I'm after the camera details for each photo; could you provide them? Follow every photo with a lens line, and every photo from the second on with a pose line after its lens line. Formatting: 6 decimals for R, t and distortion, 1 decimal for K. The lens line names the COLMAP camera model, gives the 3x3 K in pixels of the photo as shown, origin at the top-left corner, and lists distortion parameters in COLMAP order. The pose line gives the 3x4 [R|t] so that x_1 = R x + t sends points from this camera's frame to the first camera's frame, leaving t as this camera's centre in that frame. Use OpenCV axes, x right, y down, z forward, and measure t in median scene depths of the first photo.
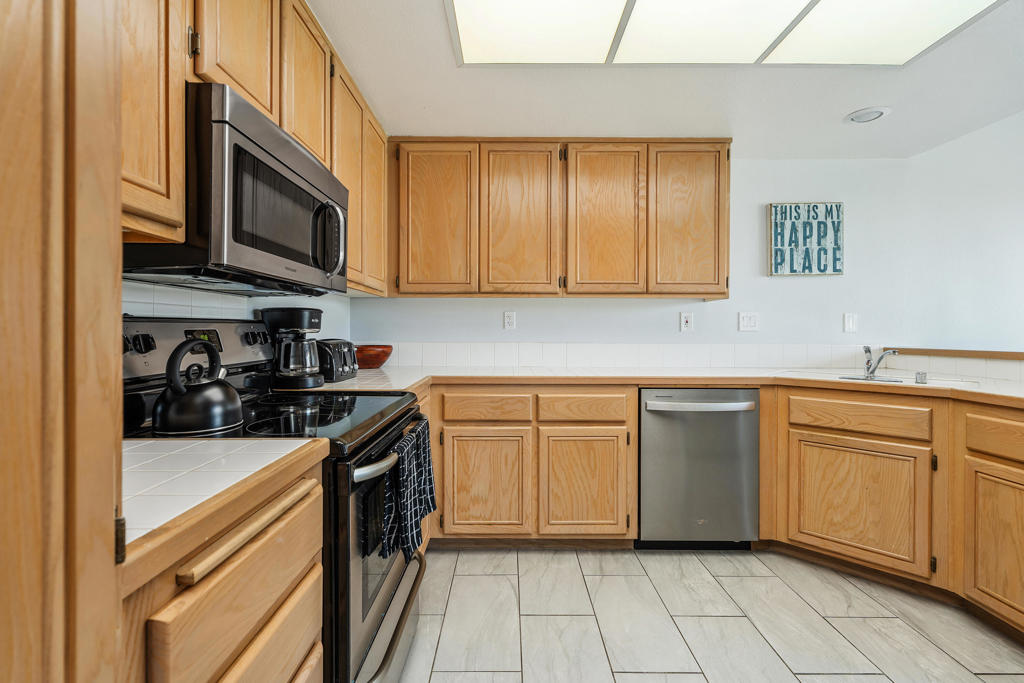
lens RADIAL K [[463.0, 0, 515.1], [0, 463.0, 334.0], [0, 0, 1]] dist [0.001498, 0.000077]
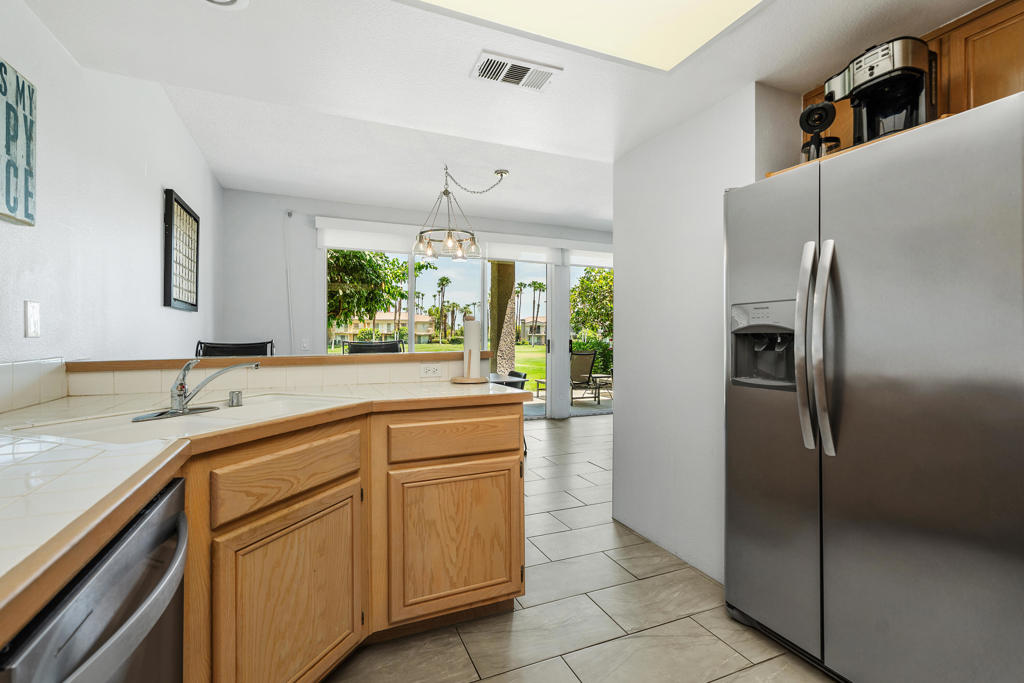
lens RADIAL K [[457.4, 0, 507.1], [0, 457.4, 336.1], [0, 0, 1]] dist [0.002239, 0.000211]
pose [[-0.379974, -0.002479, 0.924994, 0.029837], [0.003926, 0.999983, 0.004293, -0.005173], [-0.924989, 0.005263, -0.379958, 0.708334]]
